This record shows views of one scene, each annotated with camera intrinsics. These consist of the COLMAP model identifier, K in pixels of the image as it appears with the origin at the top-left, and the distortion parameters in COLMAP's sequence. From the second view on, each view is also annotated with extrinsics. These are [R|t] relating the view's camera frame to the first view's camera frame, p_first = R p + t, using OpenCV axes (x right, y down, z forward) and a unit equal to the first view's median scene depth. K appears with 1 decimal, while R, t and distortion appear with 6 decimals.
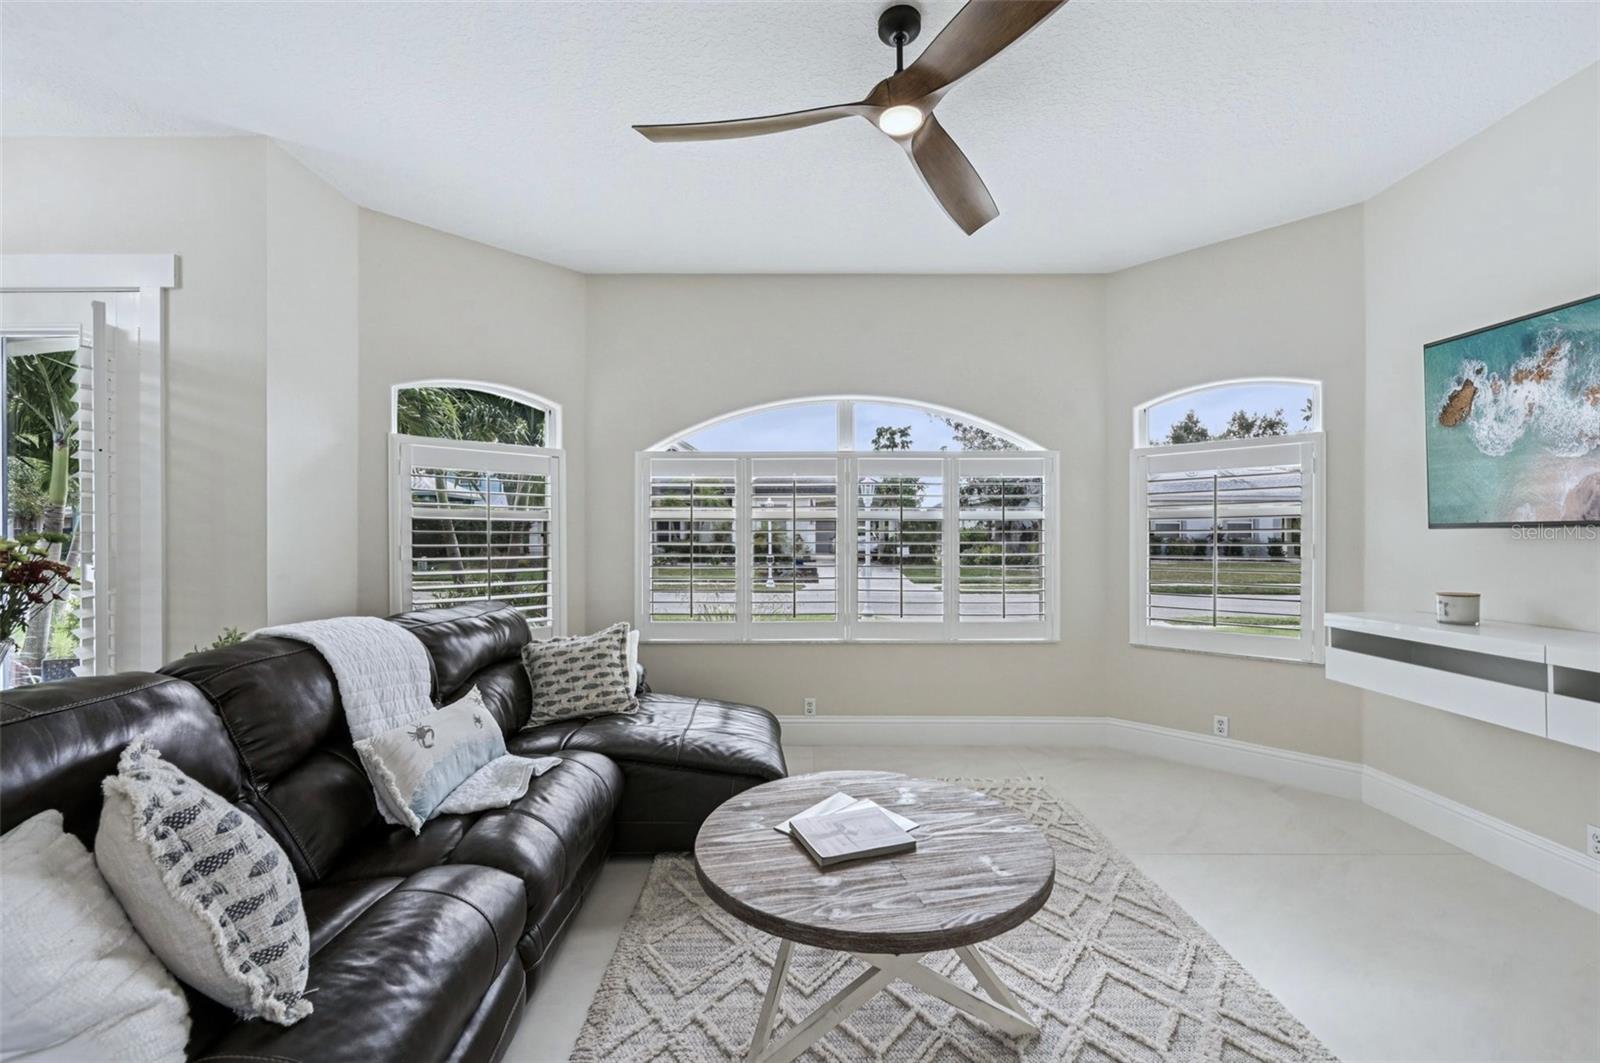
lens RADIAL K [[649.9, 0, 793.5], [0, 649.9, 535.3], [0, 0, 1]] dist [-0.000234, -0.000710]
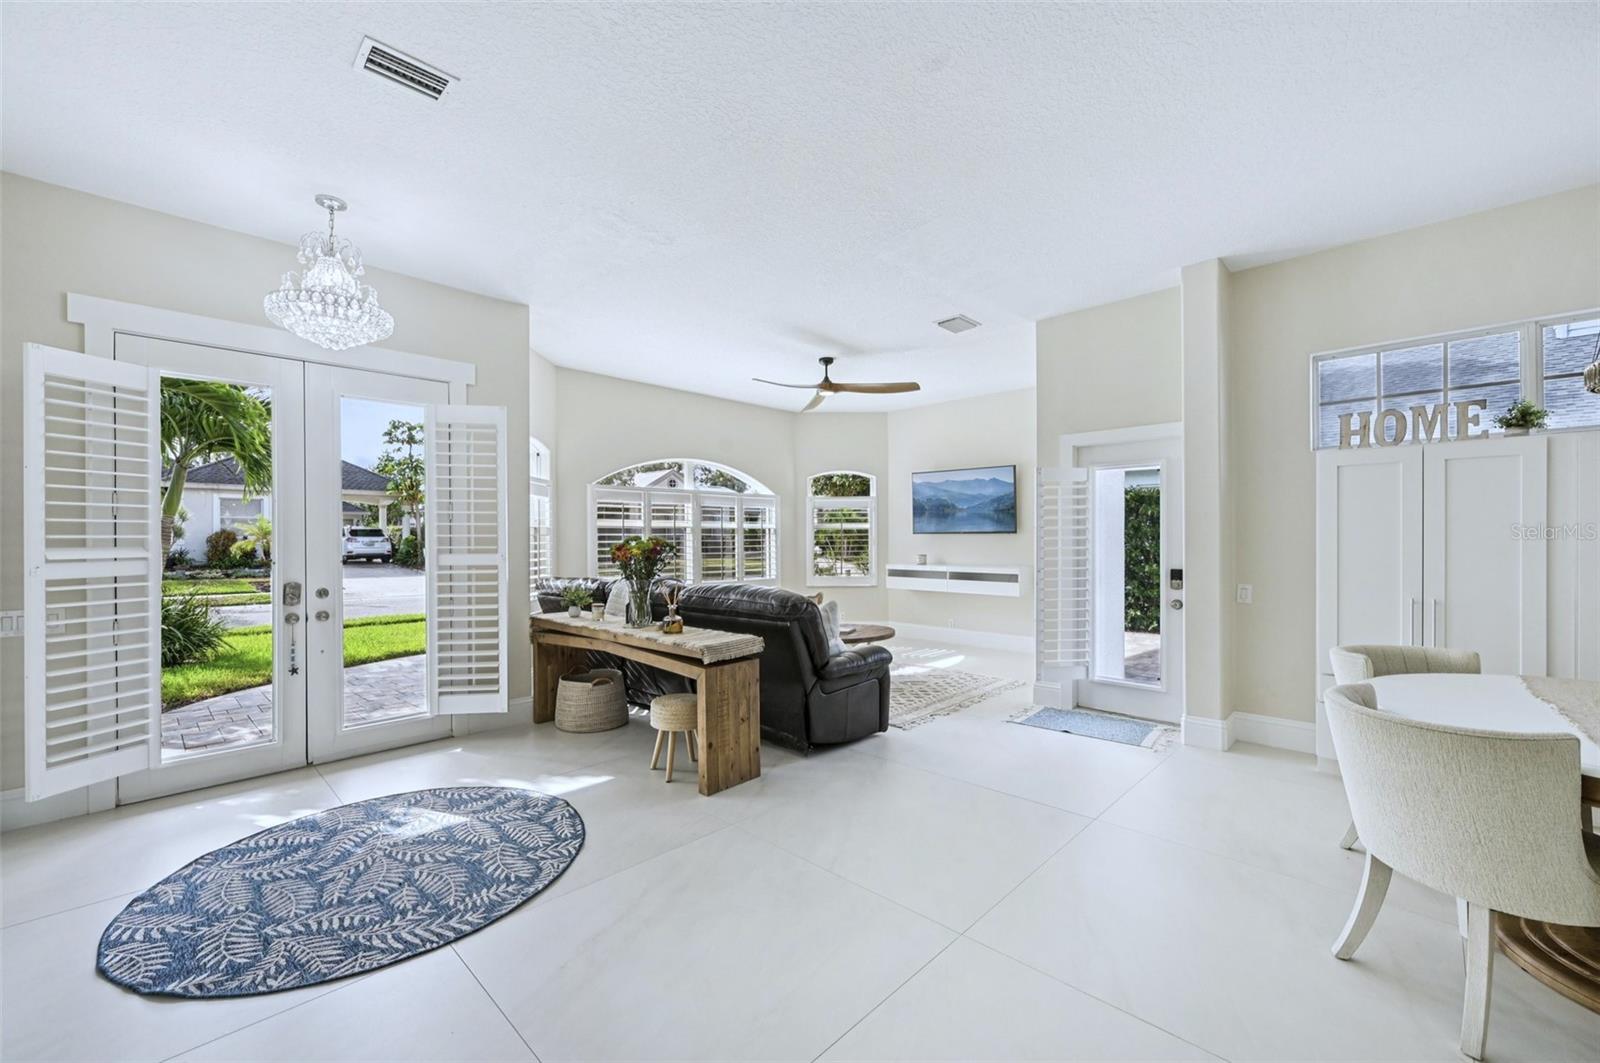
lens RADIAL K [[649.9, 0, 816.2], [0, 649.9, 526.0], [0, 0, 1]] dist [-0.000234, -0.000710]
pose [[0.680068, 0.010015, 0.733081, -1.051752], [0.000947, 0.999894, -0.014539, -0.001669], [-0.733149, 0.010581, 0.679986, -0.494707]]
